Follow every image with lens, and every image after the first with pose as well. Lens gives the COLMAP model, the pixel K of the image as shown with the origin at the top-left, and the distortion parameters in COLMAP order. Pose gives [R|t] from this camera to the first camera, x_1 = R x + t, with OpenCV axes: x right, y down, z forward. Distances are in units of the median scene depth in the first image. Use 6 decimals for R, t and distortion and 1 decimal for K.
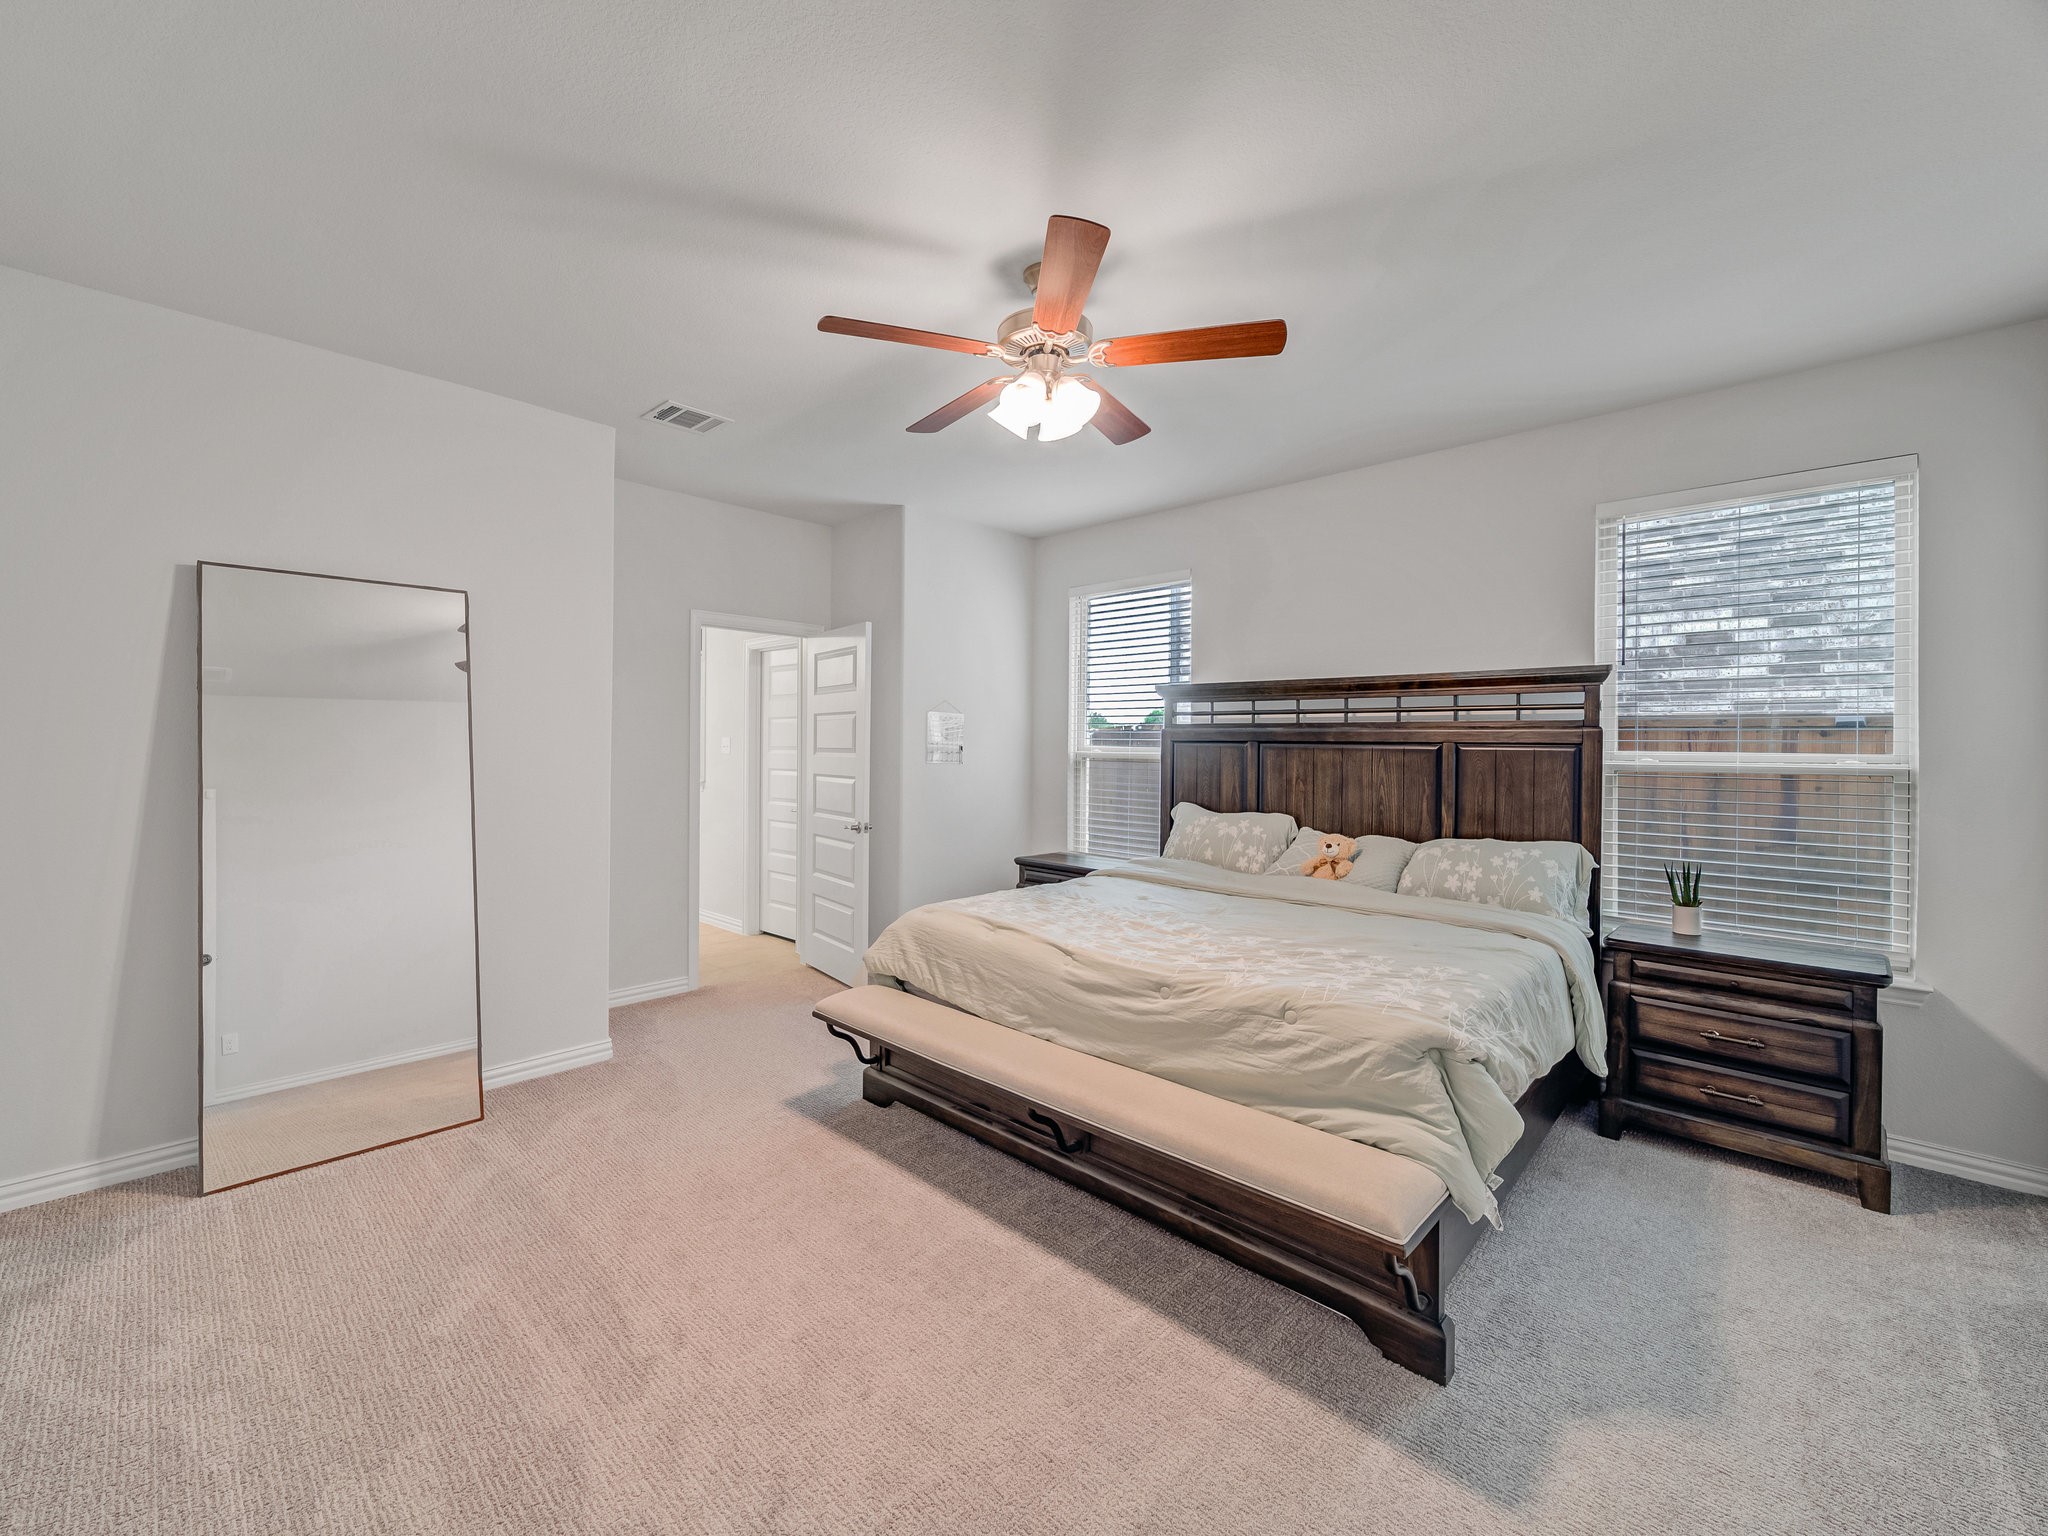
lens RADIAL K [[861.0, 0, 996.8], [0, 861.0, 781.3], [0, 0, 1]] dist [-0.000649, -0.000620]
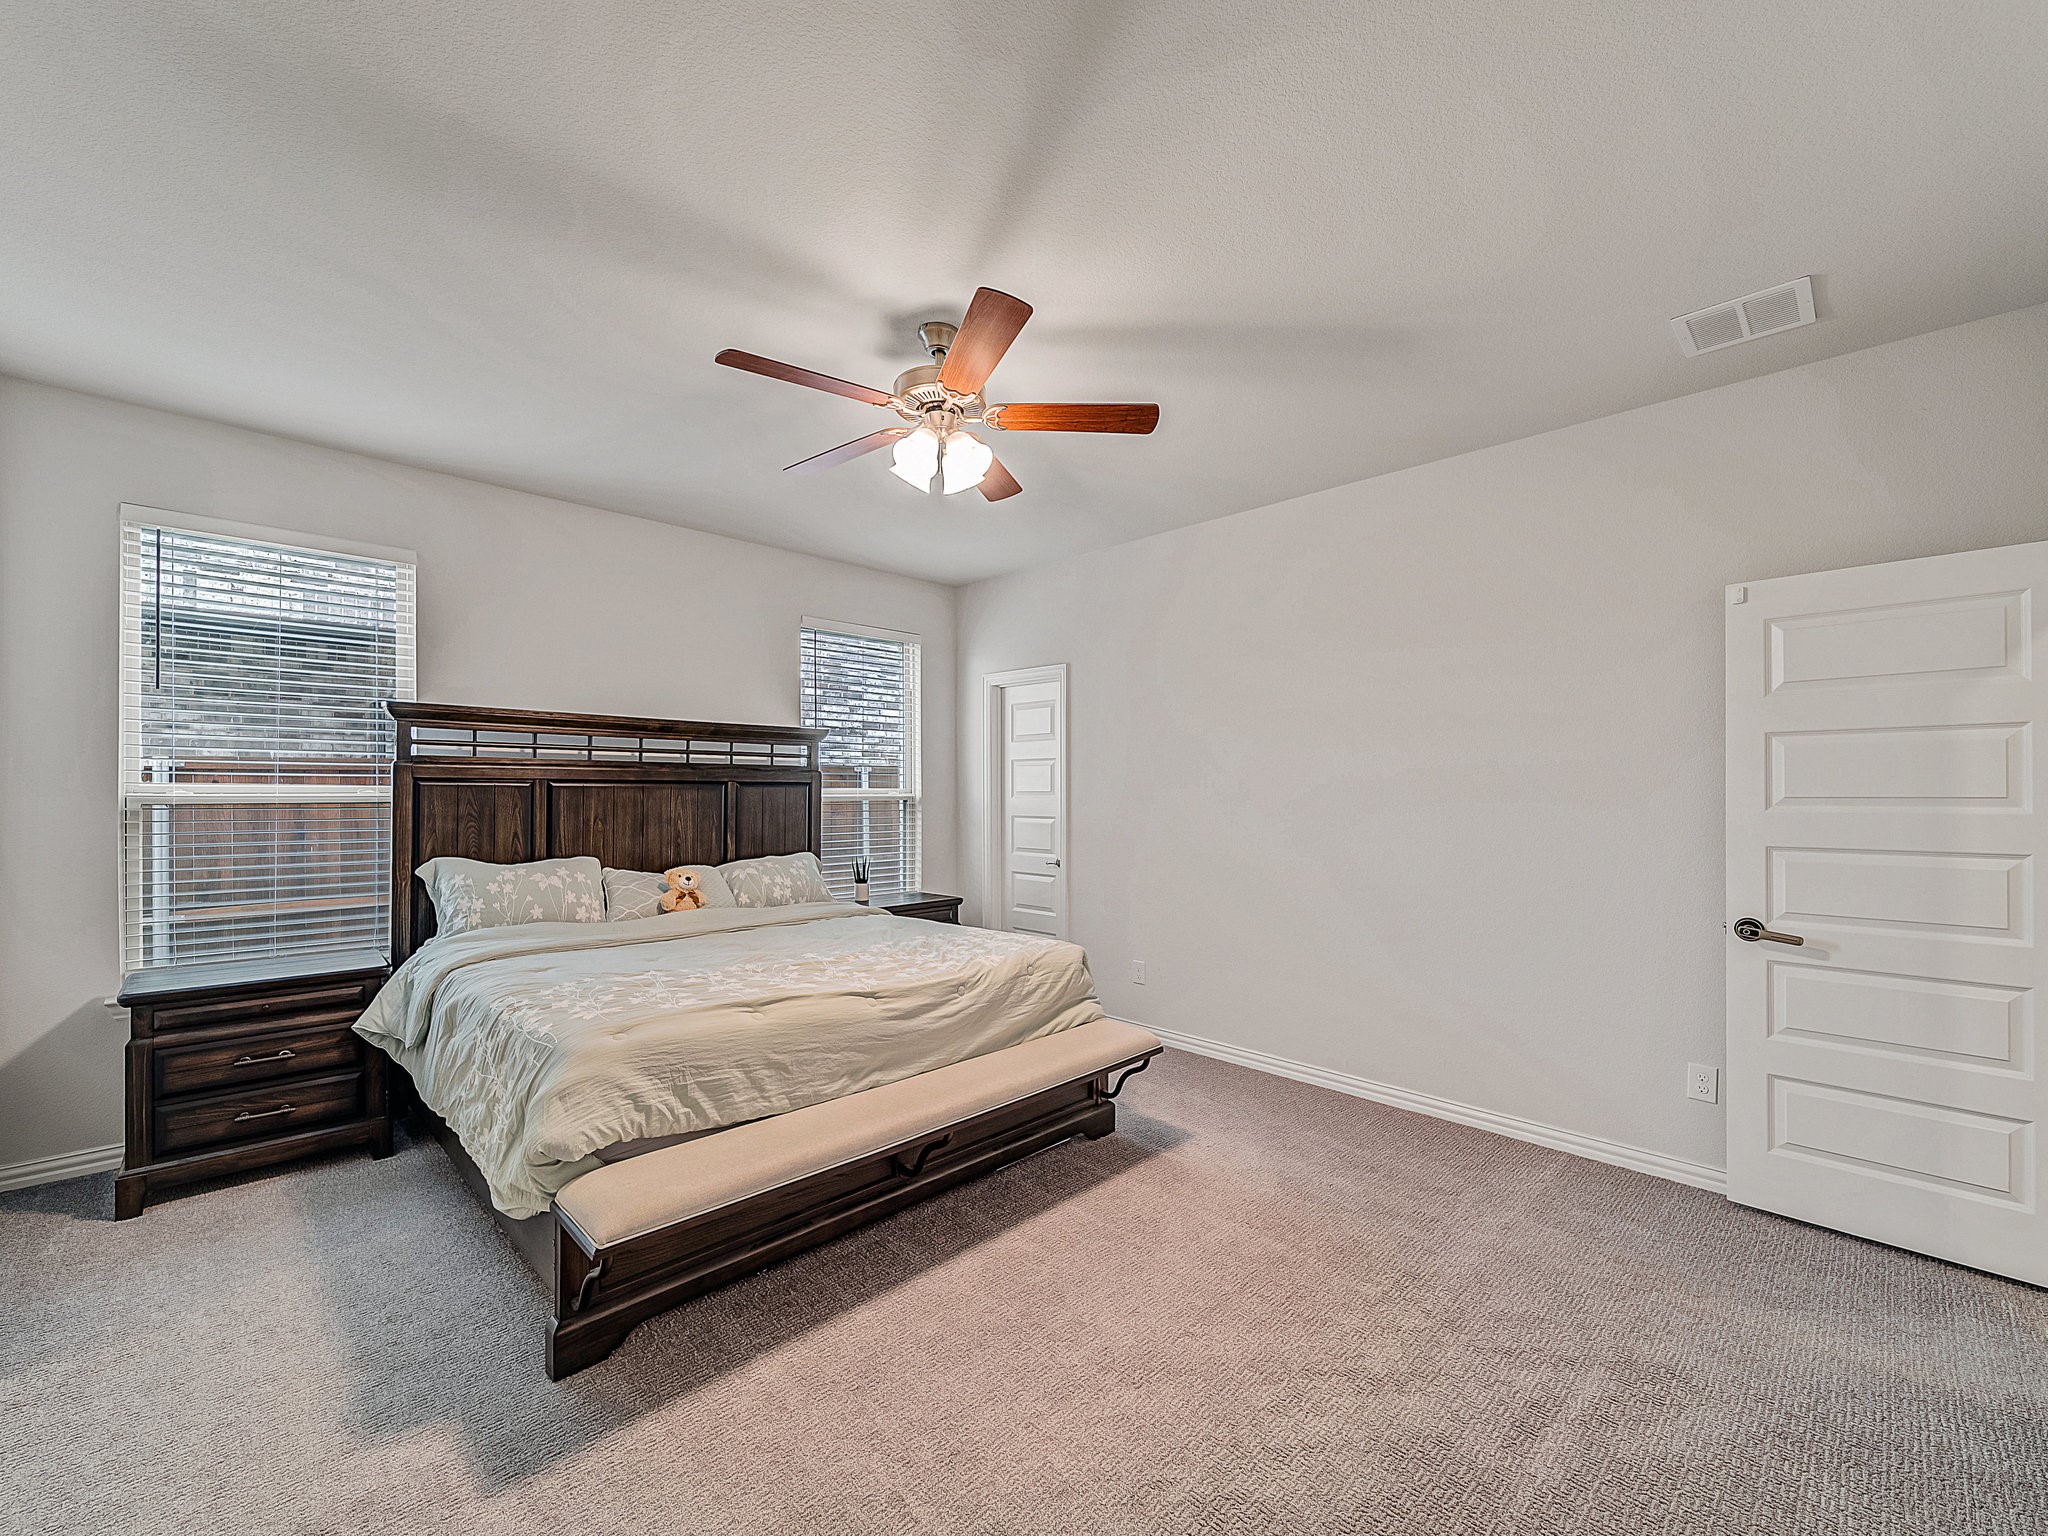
lens RADIAL K [[811.0, 0, 1021.6], [0, 811.0, 803.7], [0, 0, 1]] dist [-0.001476, -0.000169]
pose [[0.023713, -0.028478, 0.999313, -0.652832], [0.036499, 0.998952, 0.027601, -0.032670], [-0.999052, 0.035820, 0.024727, 0.608775]]
